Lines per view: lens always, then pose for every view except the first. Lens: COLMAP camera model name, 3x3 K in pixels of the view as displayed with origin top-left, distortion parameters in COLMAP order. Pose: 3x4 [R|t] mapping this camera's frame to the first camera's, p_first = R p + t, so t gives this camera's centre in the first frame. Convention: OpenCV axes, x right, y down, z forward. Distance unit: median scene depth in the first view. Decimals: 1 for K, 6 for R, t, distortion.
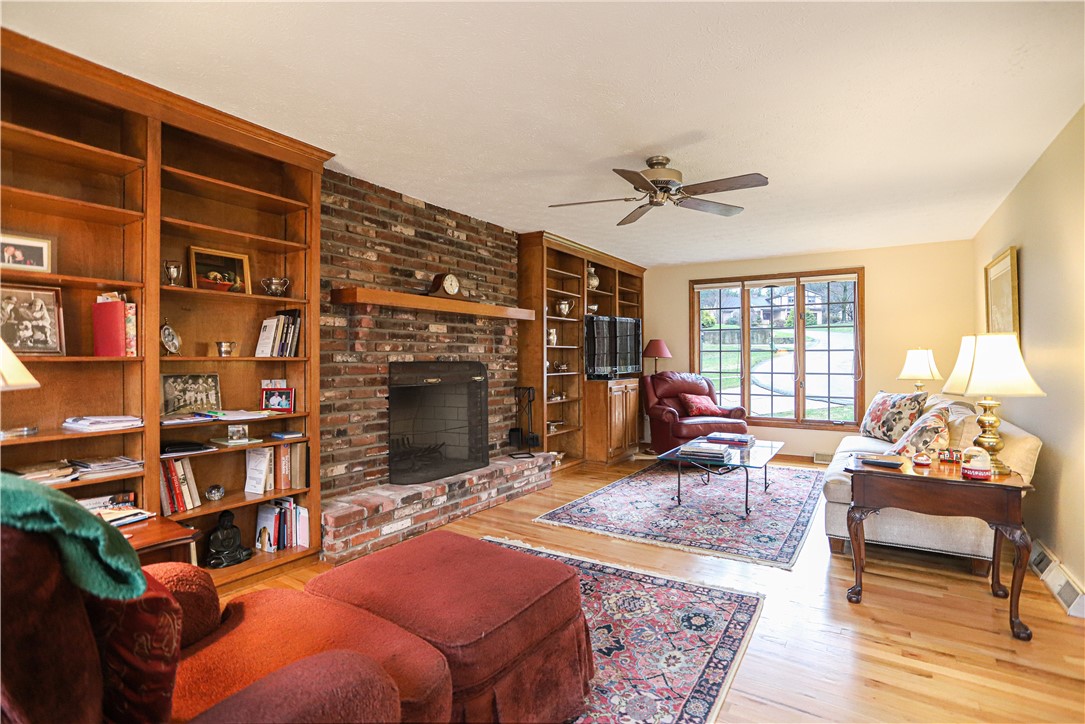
lens RADIAL K [[535.5, 0, 546.0], [0, 535.5, 359.8], [0, 0, 1]] dist [-0.047821, 0.021620]
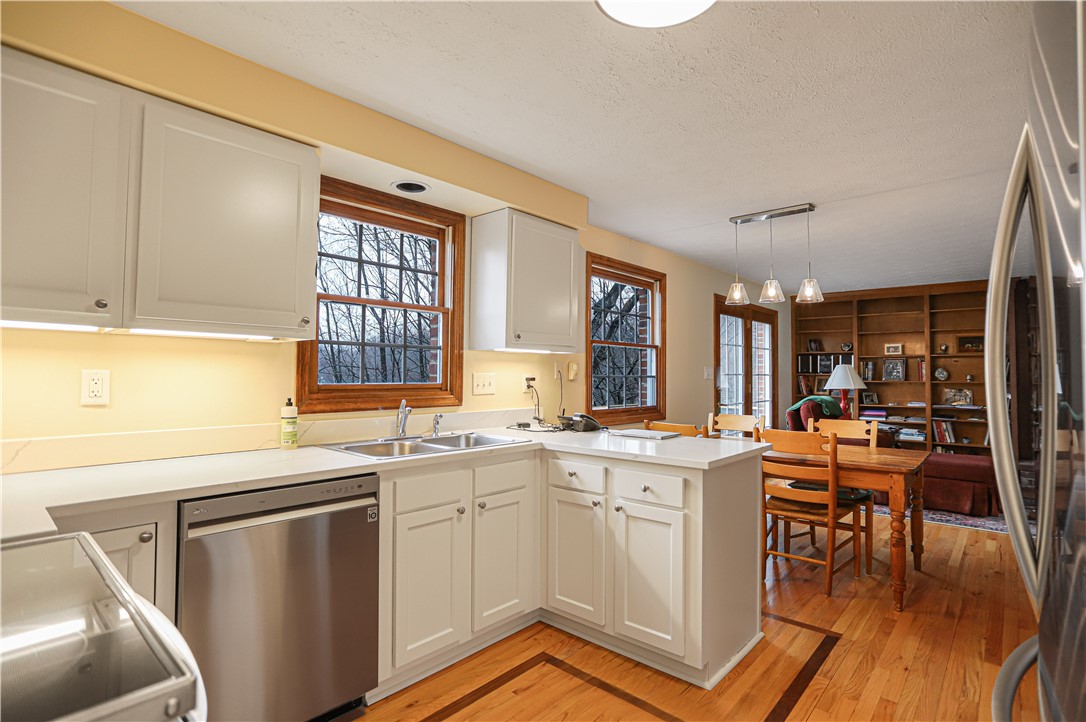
lens RADIAL K [[536.0, 0, 544.2], [0, 536.0, 355.7], [0, 0, 1]] dist [-0.047821, 0.021620]
pose [[-0.178051, -0.032703, -0.983478, 2.293760], [-0.003927, 0.999463, -0.032524, -0.042433], [0.984013, -0.001929, -0.178084, -0.480608]]
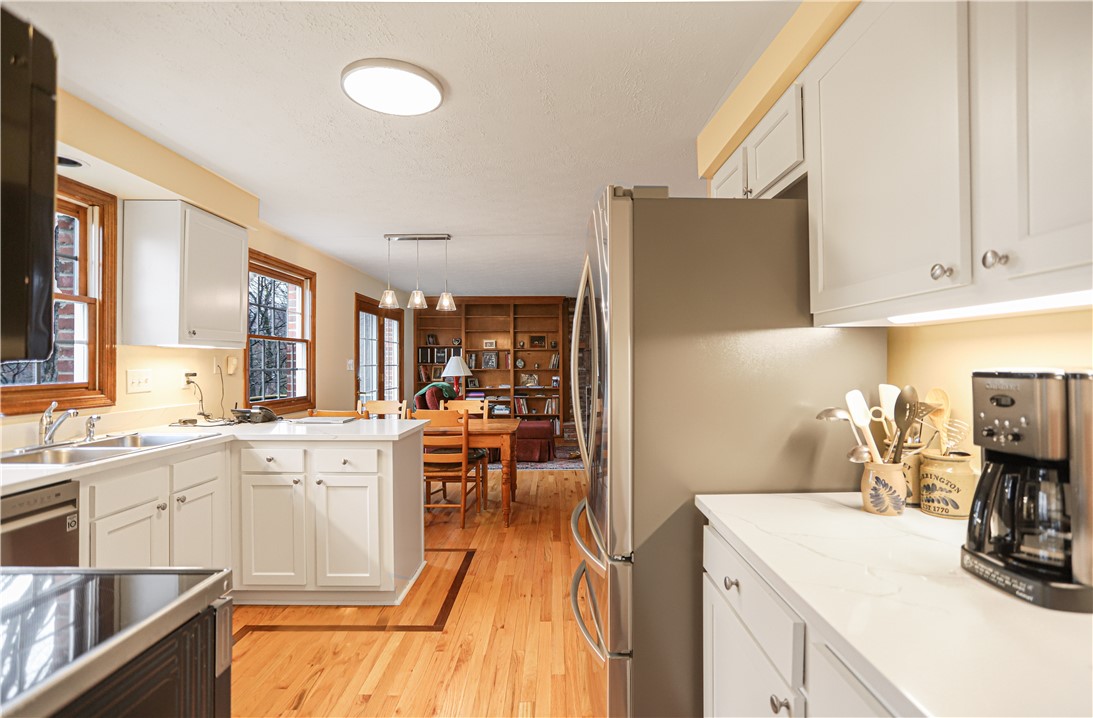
lens RADIAL K [[539.5, 0, 542.2], [0, 539.5, 356.2], [0, 0, 1]] dist [-0.047821, 0.021620]
pose [[0.504968, -0.010342, -0.863076, 2.586291], [0.005606, 0.999946, -0.008702, -0.059613], [0.863120, -0.000445, 0.504999, -0.713618]]
